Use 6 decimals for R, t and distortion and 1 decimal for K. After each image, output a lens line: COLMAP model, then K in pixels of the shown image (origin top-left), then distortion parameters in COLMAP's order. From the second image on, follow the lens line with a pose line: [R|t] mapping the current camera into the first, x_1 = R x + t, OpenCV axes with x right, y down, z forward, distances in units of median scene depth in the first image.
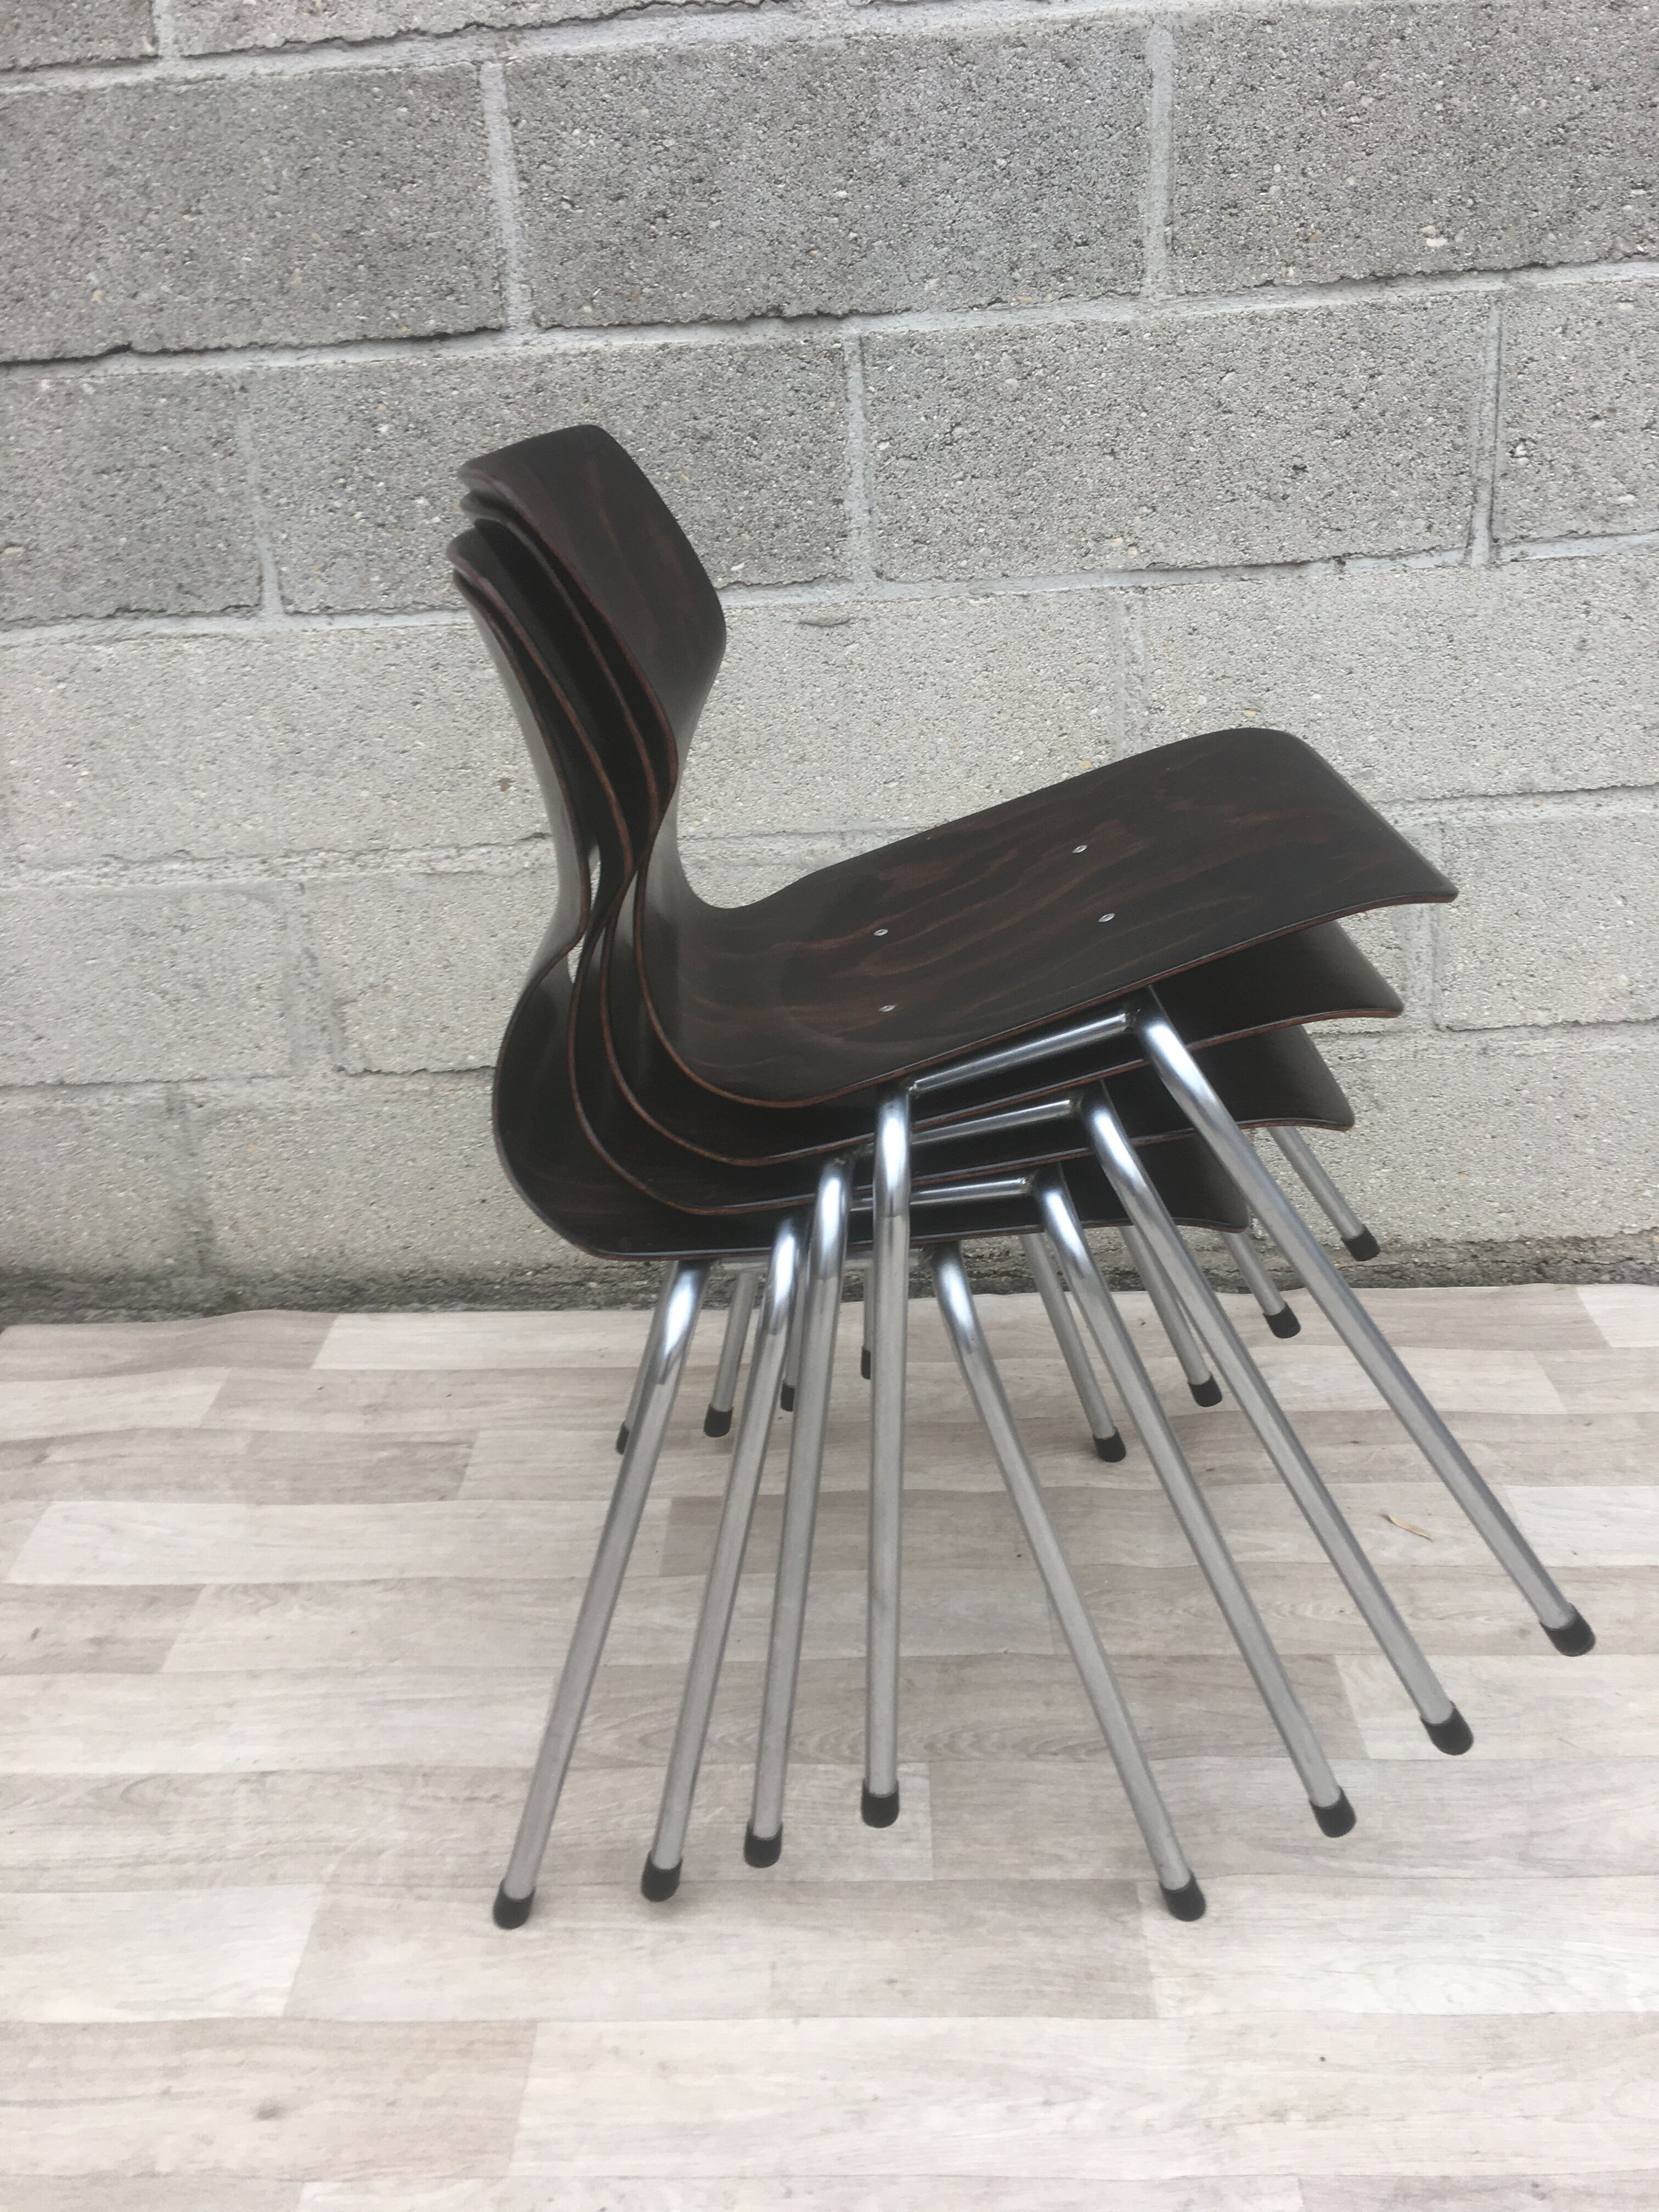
lens RADIAL K [[1885.8, 0, 818.4], [0, 1885.8, 1077.8], [0, 0, 1]] dist [0.129427, -0.203167]
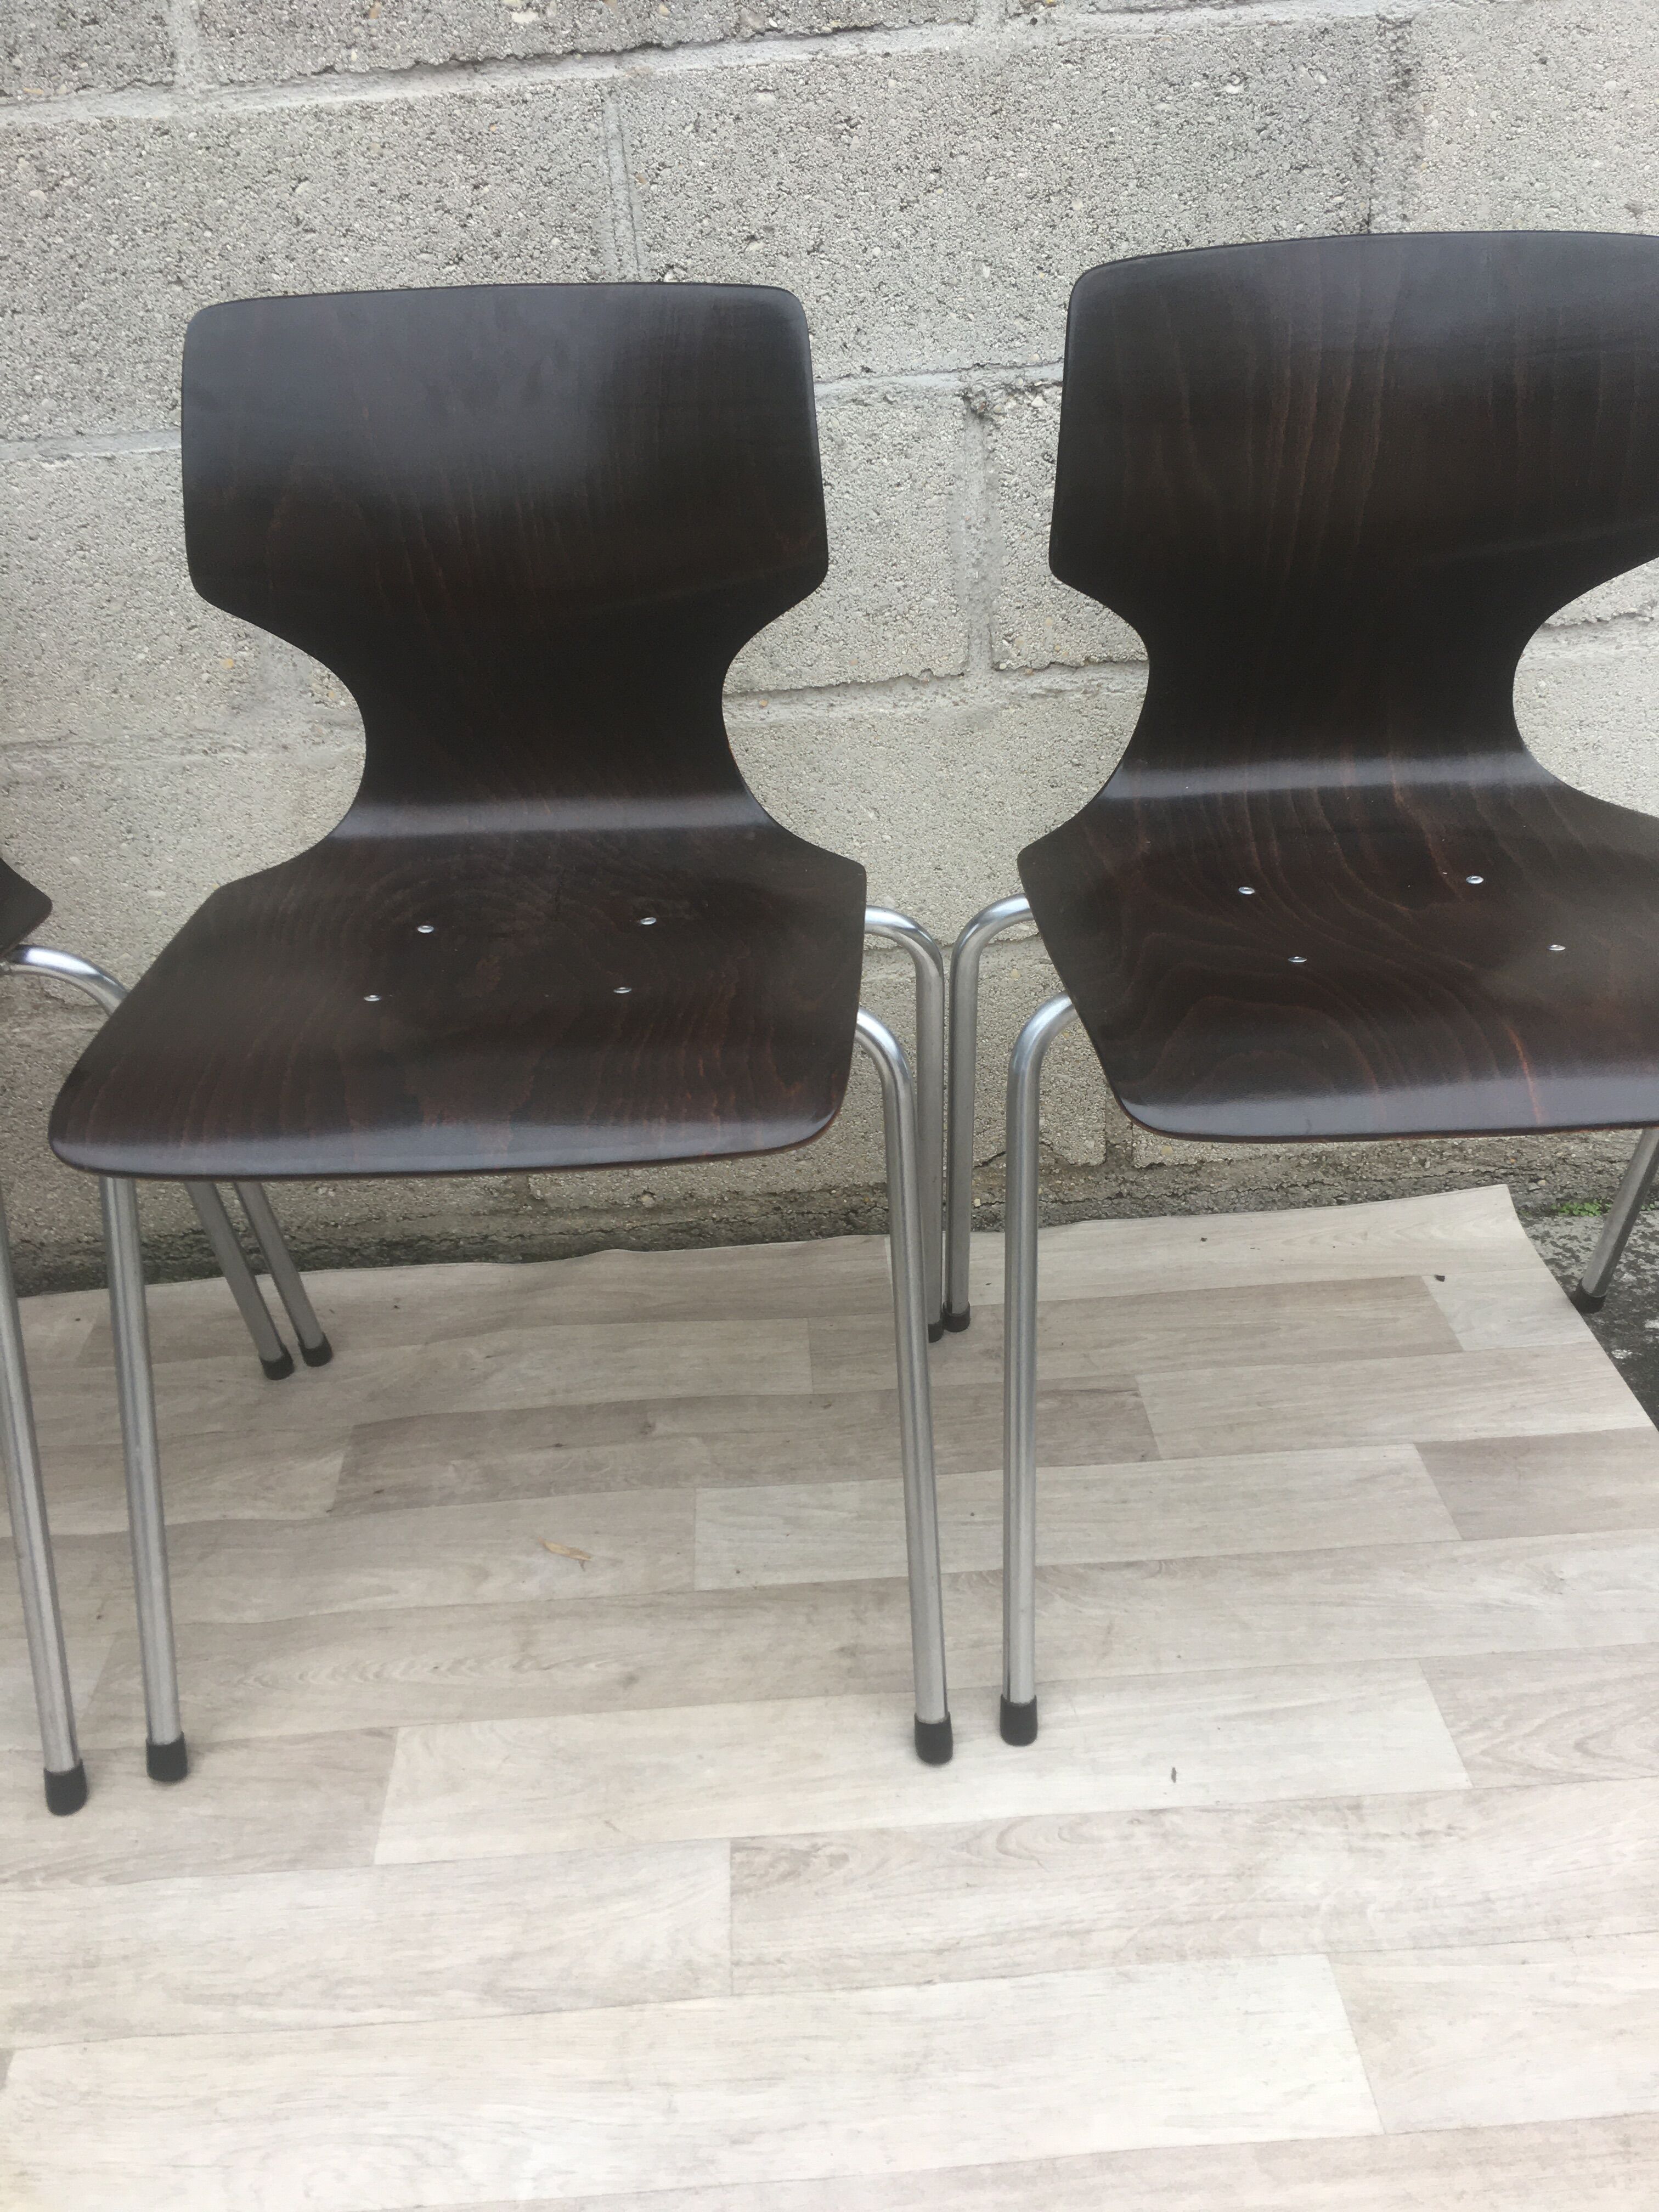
lens RADIAL K [[1885.8, 0, 817.1], [0, 1885.8, 1080.0], [0, 0, 1]] dist [0.129427, -0.203167]
pose [[0.997507, -0.037930, 0.059510, 0.366919], [0.033242, 0.996408, 0.077891, -0.042107], [-0.062251, -0.075719, 0.995184, 0.138957]]
